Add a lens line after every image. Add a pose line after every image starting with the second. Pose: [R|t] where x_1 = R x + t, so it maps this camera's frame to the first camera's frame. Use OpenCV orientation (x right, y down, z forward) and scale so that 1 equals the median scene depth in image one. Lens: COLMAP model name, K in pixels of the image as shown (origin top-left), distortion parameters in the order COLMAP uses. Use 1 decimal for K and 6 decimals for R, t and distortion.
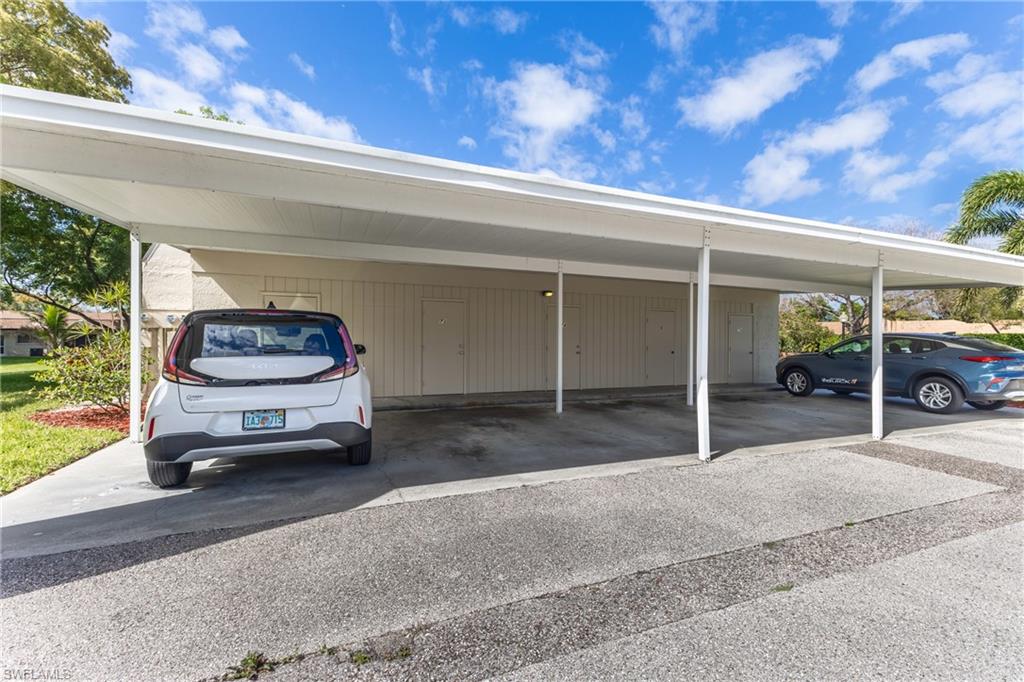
lens RADIAL K [[436.7, 0, 510.3], [0, 436.7, 342.3], [0, 0, 1]] dist [0.019484, -0.003577]
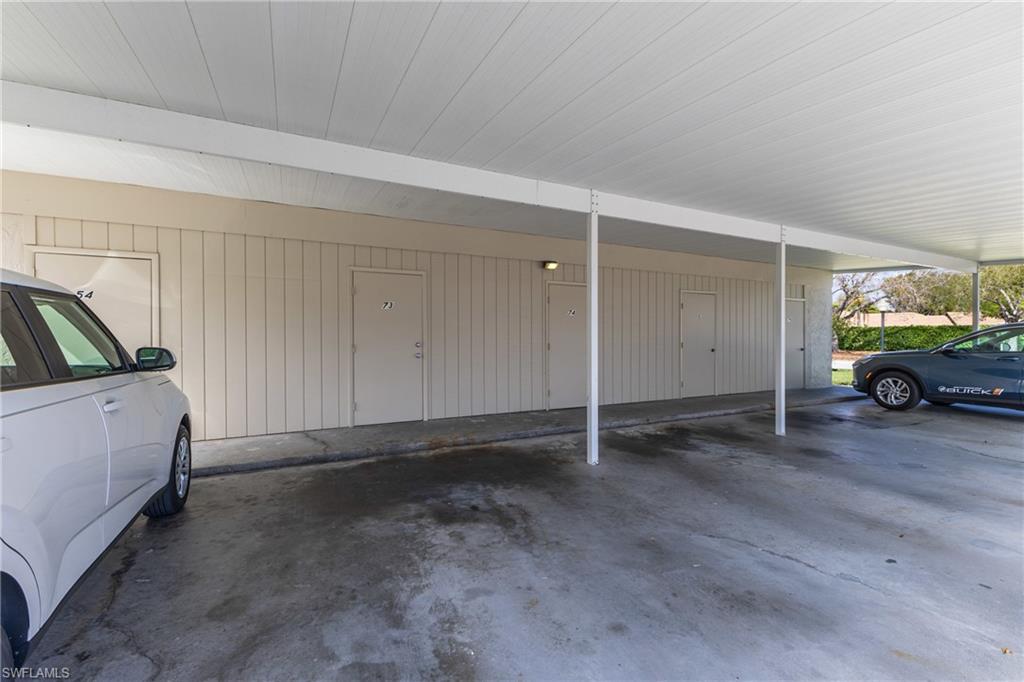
lens RADIAL K [[436.7, 0, 516.5], [0, 436.7, 339.1], [0, 0, 1]] dist [0.019484, -0.003577]
pose [[0.995941, -0.006074, 0.089805, -0.028577], [0.005549, 0.999966, 0.006102, -0.002405], [-0.089839, -0.005579, 0.995941, 0.357249]]
